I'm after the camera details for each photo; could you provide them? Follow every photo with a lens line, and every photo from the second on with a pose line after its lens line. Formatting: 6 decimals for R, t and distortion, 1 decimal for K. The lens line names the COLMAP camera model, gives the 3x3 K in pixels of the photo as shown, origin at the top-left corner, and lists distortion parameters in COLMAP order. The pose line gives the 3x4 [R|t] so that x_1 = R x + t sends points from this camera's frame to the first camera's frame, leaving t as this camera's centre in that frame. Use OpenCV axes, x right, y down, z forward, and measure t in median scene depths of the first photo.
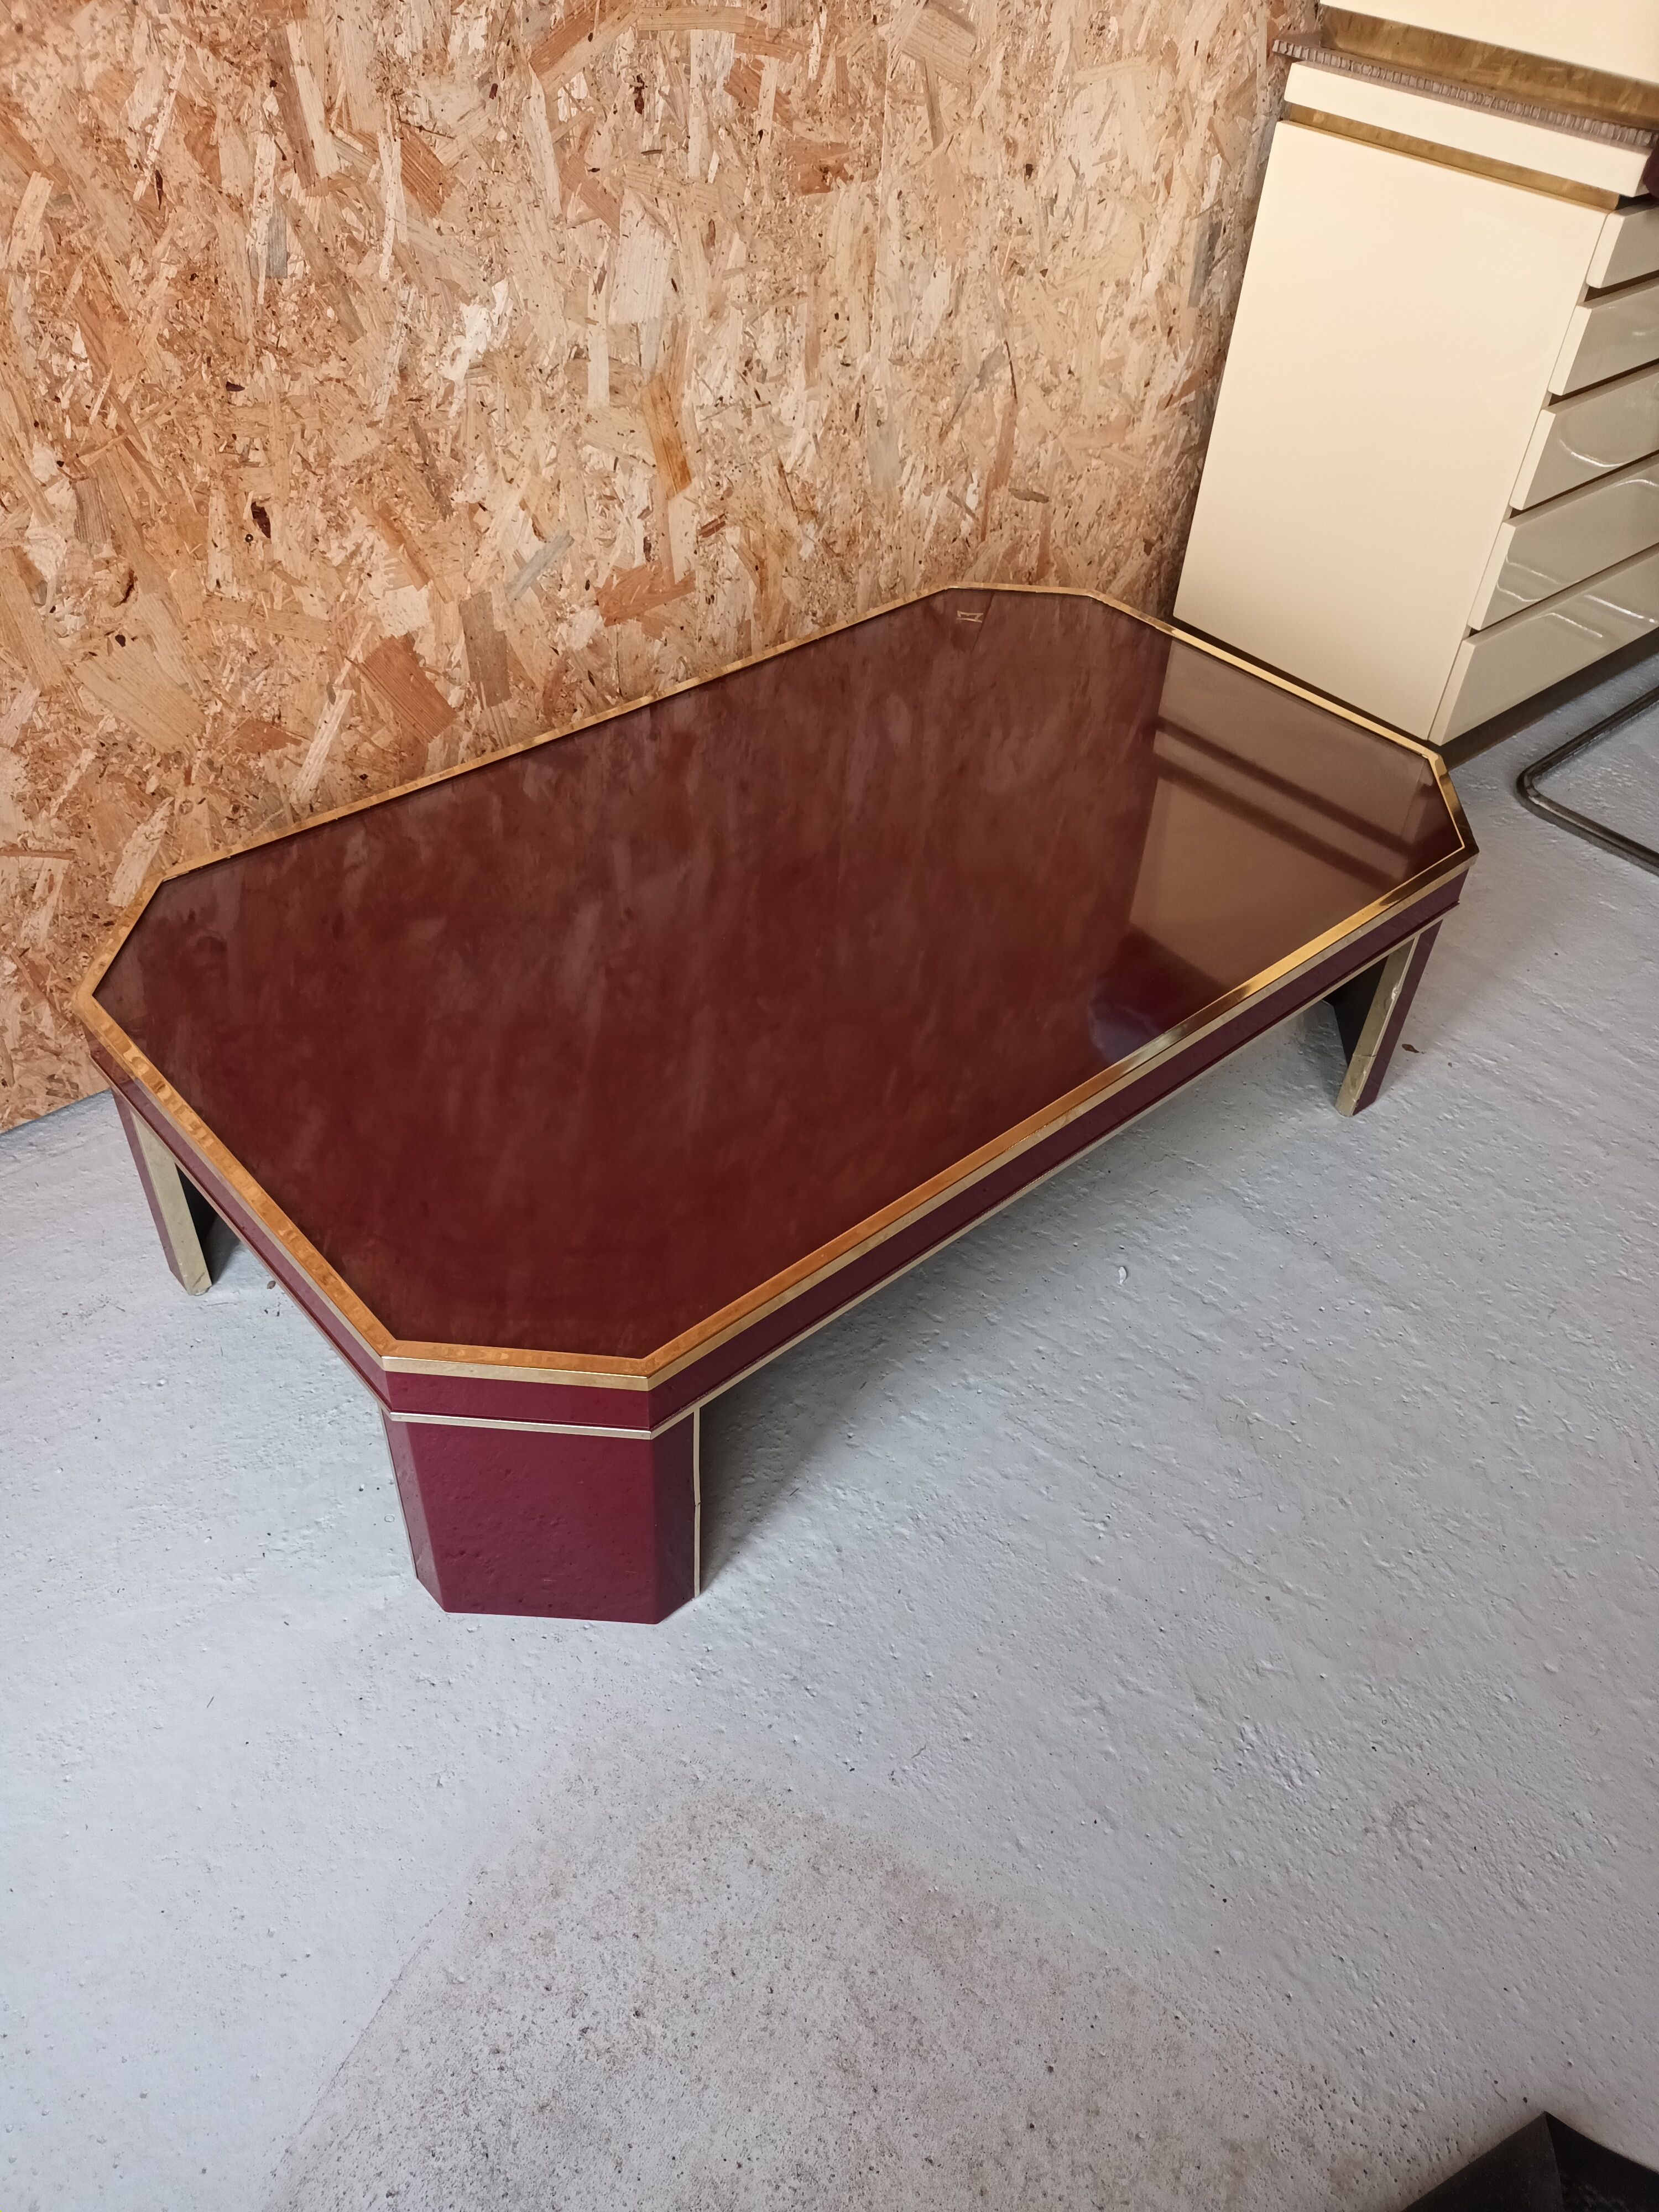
lens RADIAL K [[1659.2, 0, 827.3], [0, 1659.2, 1114.9], [0, 0, 1]] dist [0.026475, -0.039500]
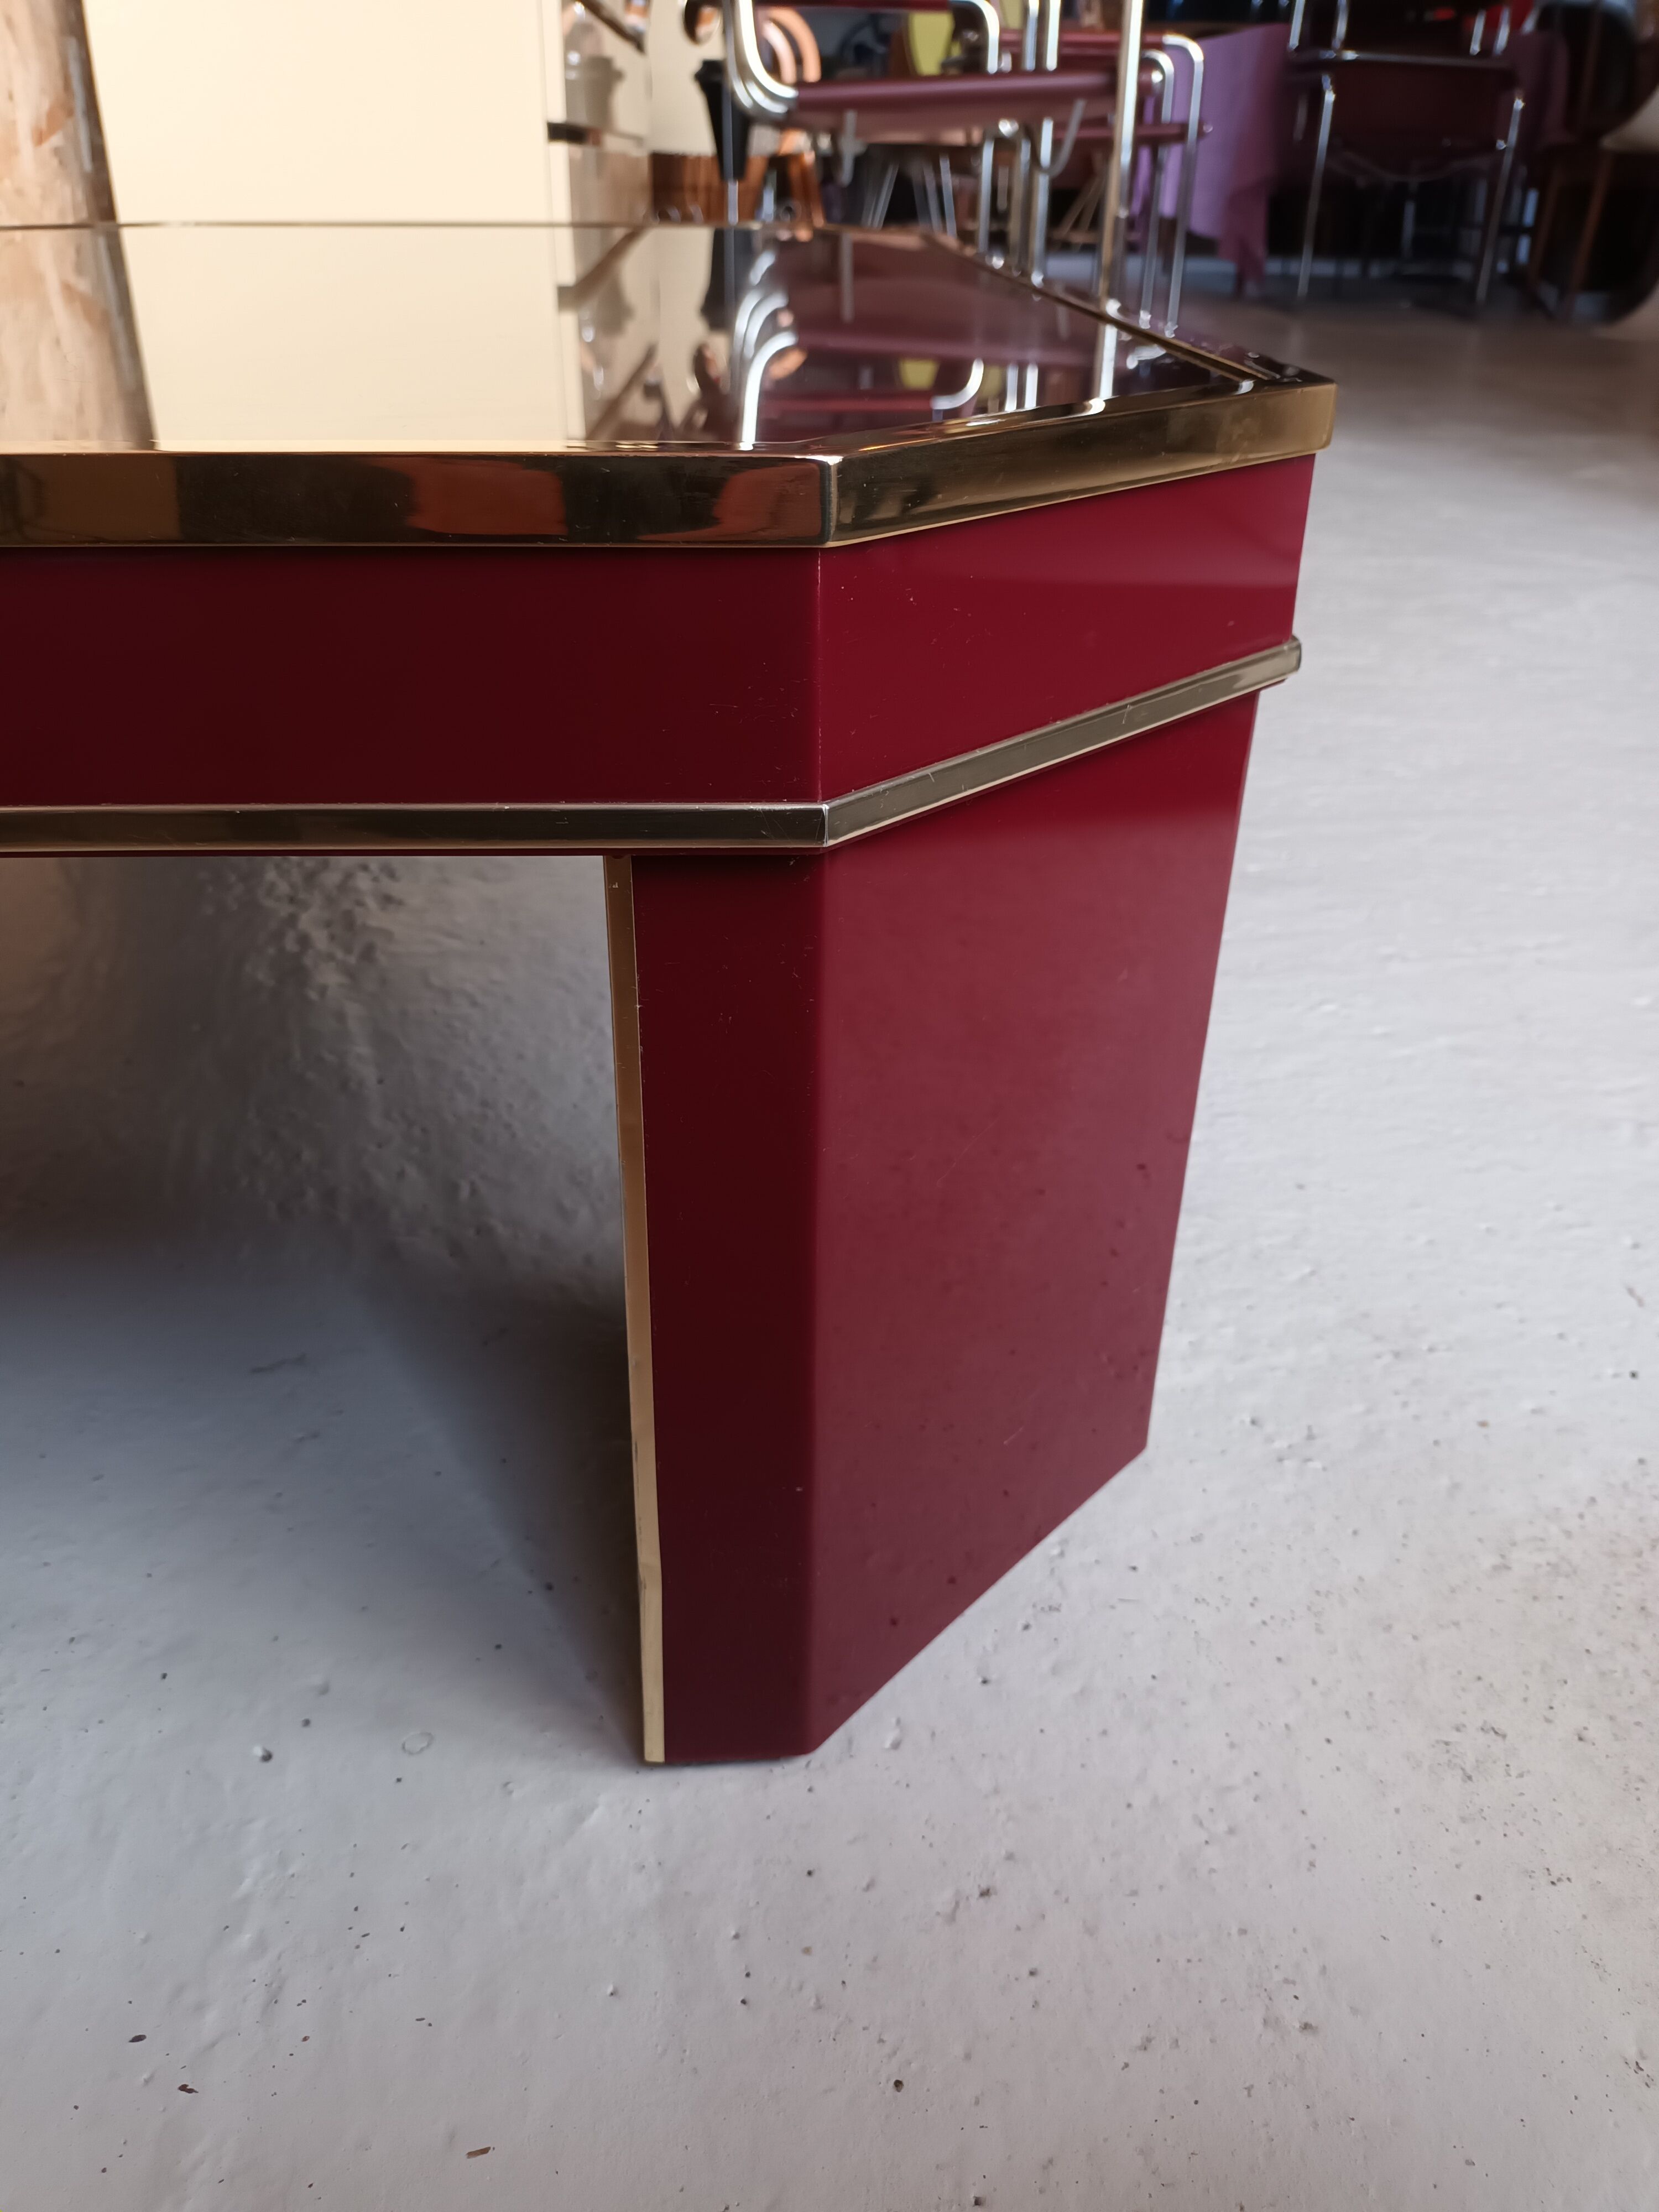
lens RADIAL K [[1659.2, 0, 823.8], [0, 1659.2, 1146.5], [0, 0, 1]] dist [0.026475, -0.039500]
pose [[0.636349, -0.425341, 0.643541, -0.305161], [0.541675, 0.840355, 0.019801, 0.148022], [-0.549225, 0.335990, 0.765156, 0.542509]]
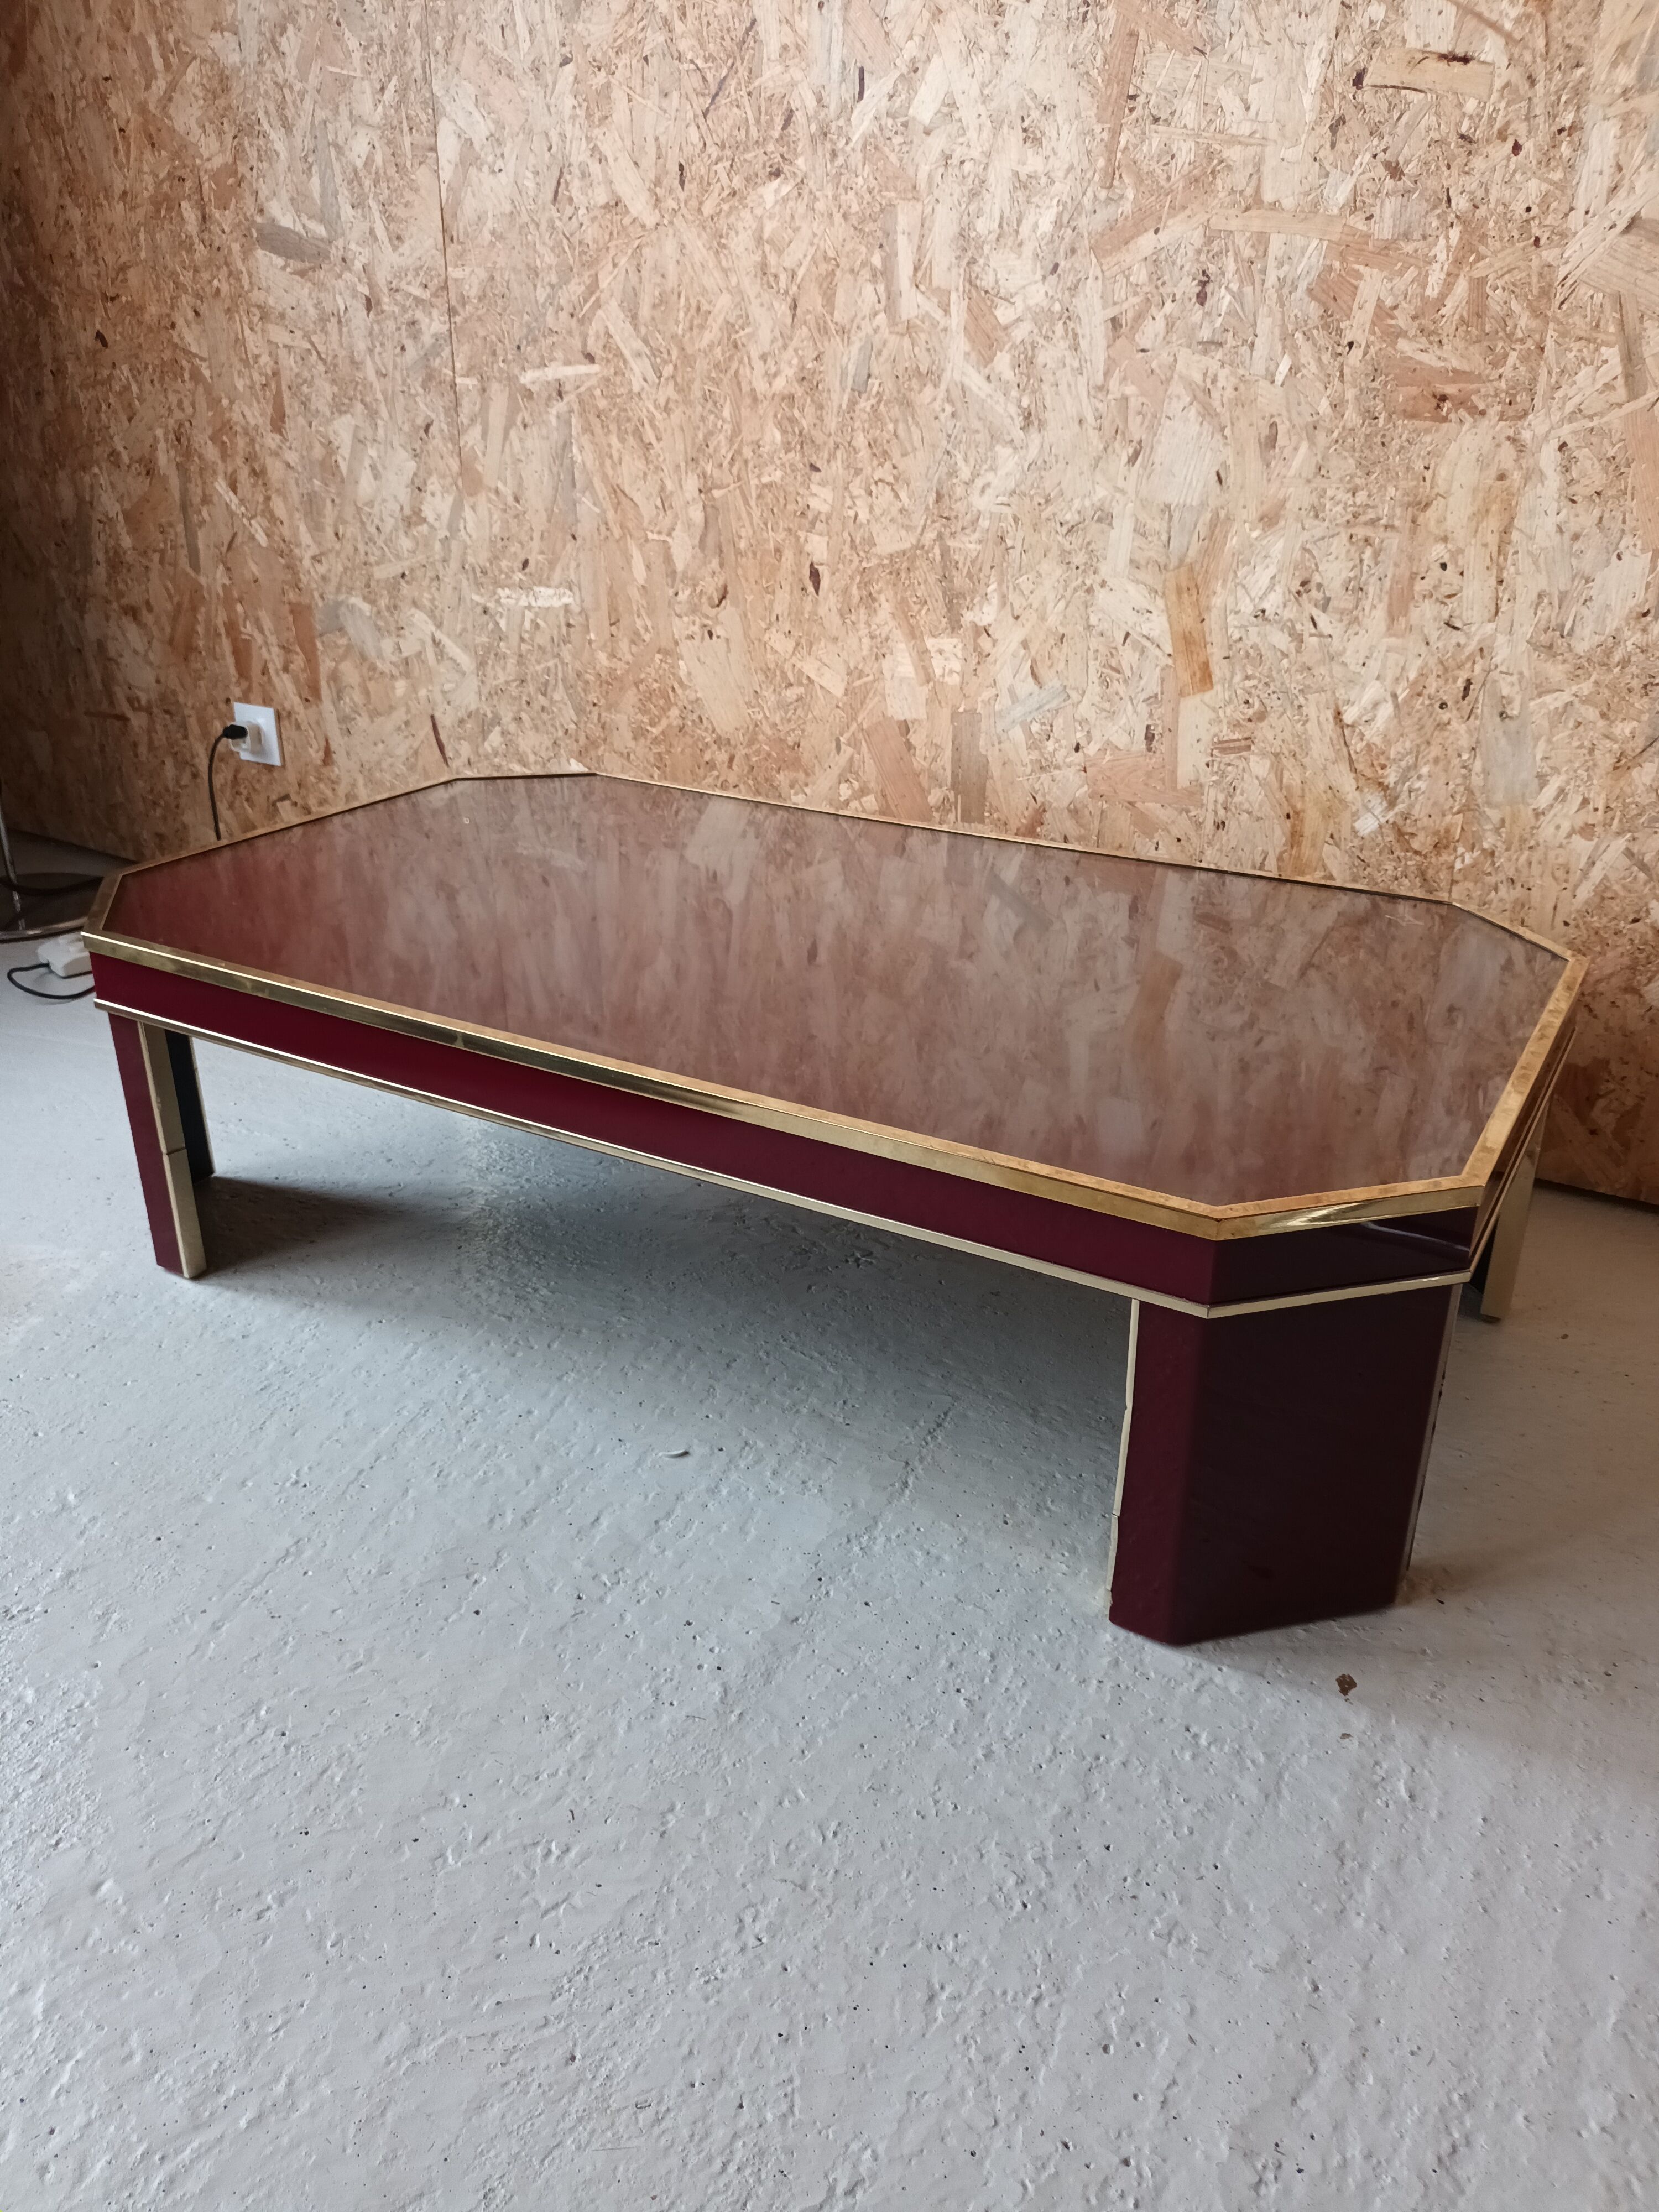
lens RADIAL K [[1659.2, 0, 817.3], [0, 1659.2, 1113.7], [0, 0, 1]] dist [0.026475, -0.039500]
pose [[0.315948, 0.357081, -0.879017, 0.810884], [-0.643000, 0.761846, 0.078367, -0.130471], [0.697659, 0.540448, 0.470306, 0.554744]]
